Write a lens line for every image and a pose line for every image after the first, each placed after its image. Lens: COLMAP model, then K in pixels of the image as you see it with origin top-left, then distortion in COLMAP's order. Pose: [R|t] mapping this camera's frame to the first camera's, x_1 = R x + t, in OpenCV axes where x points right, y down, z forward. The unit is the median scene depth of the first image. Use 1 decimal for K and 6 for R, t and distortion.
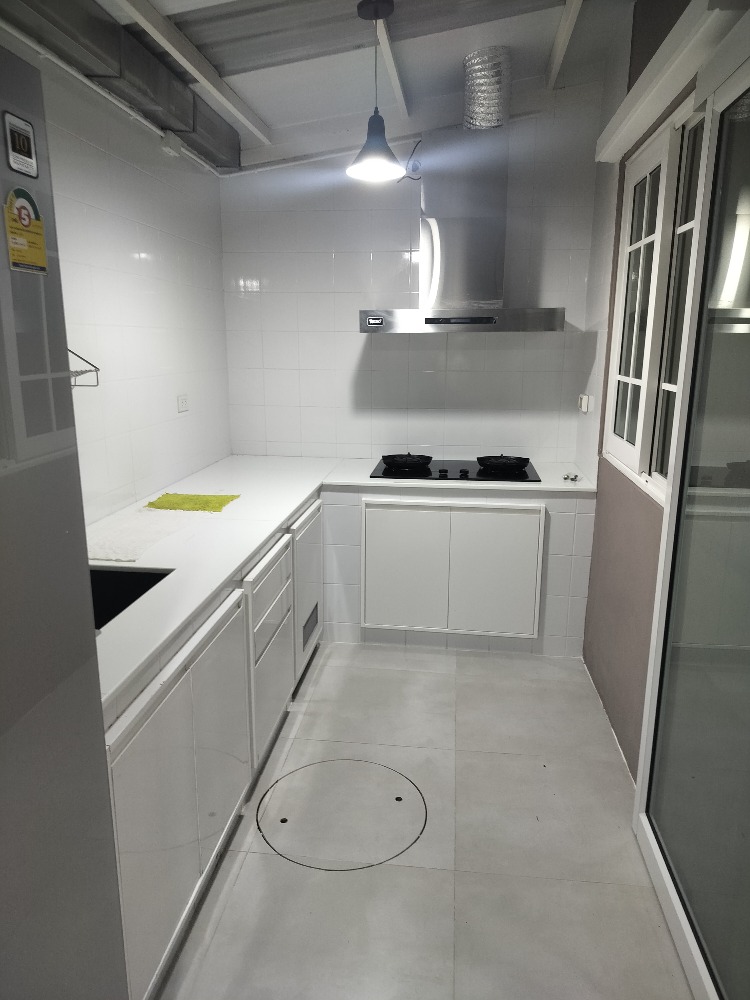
lens RADIAL K [[716.4, 0, 376.3], [0, 716.4, 499.5], [0, 0, 1]] dist [0.032129, -0.030903]
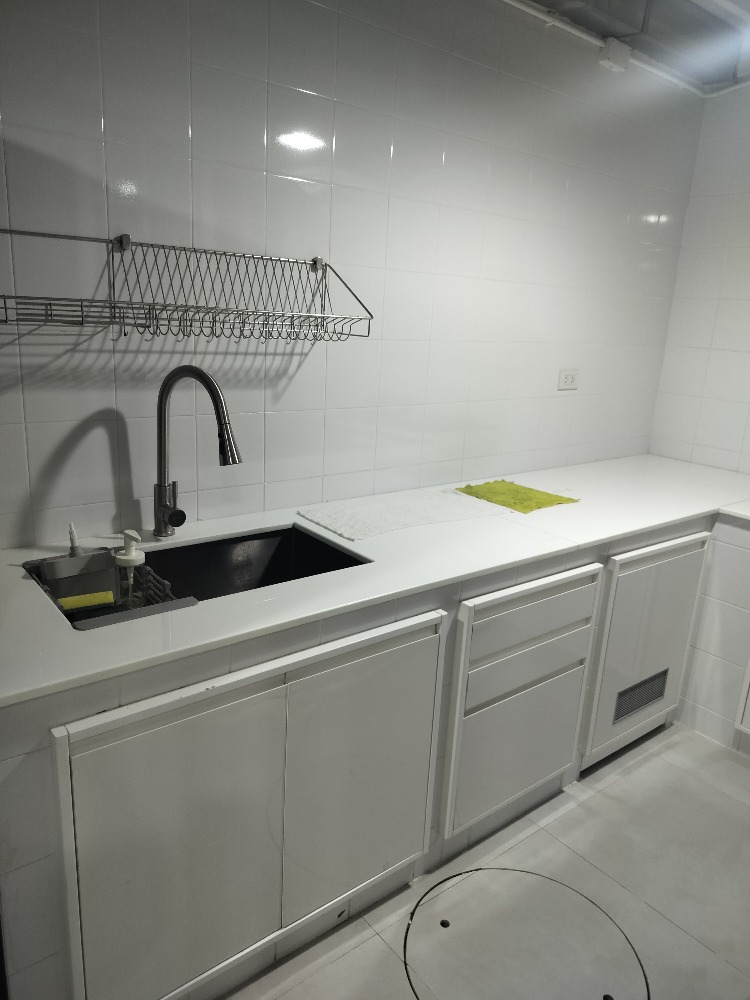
lens RADIAL K [[716.4, 0, 370.5], [0, 716.4, 500.1], [0, 0, 1]] dist [0.032129, -0.030903]
pose [[0.703567, 0.214317, -0.677541, 0.177426], [-0.203593, 0.974262, 0.096761, -0.035338], [0.680841, 0.069865, 0.729092, 0.271243]]
